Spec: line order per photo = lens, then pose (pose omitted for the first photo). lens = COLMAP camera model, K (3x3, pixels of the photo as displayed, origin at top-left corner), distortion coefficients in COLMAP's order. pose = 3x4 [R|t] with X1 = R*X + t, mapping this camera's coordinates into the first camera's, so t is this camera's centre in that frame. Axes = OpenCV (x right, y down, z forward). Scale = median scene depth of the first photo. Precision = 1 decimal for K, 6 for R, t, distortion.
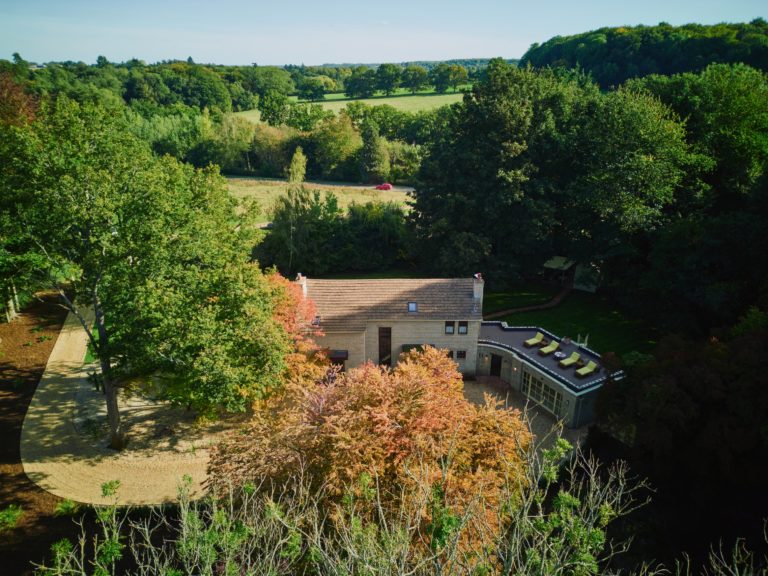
lens RADIAL K [[552.8, 0, 384.0], [0, 552.8, 288.0], [0, 0, 1]] dist [0.006073, 0.000060]
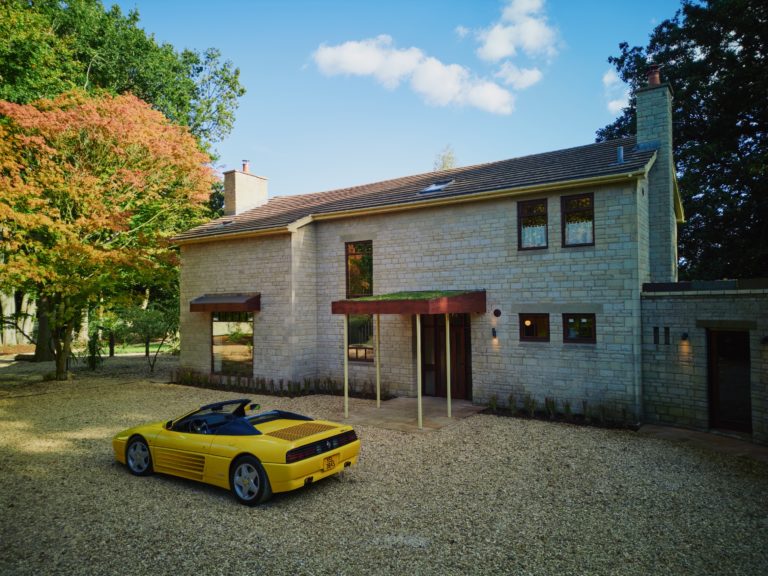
lens RADIAL K [[530.6, 0, 385.3], [0, 530.6, 286.8], [0, 0, 1]] dist [0.074499, -0.053224]
pose [[0.833045, -0.023112, -0.552723, 0.190119], [-0.203887, 0.915967, -0.345593, 0.196380], [0.514263, 0.400588, 0.758329, 0.662500]]
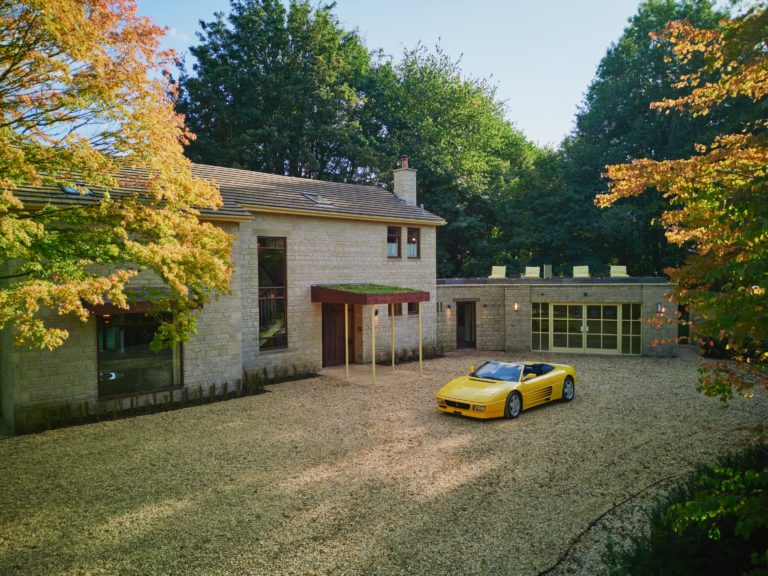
lens RADIAL K [[530.6, 0, 385.3], [0, 530.6, 286.8], [0, 0, 1]] dist [0.074499, -0.053224]
pose [[0.748209, -0.019662, 0.663171, -0.172853], [0.256410, 0.930465, -0.261703, 0.200777], [-0.611912, 0.365853, 0.701224, 0.615486]]
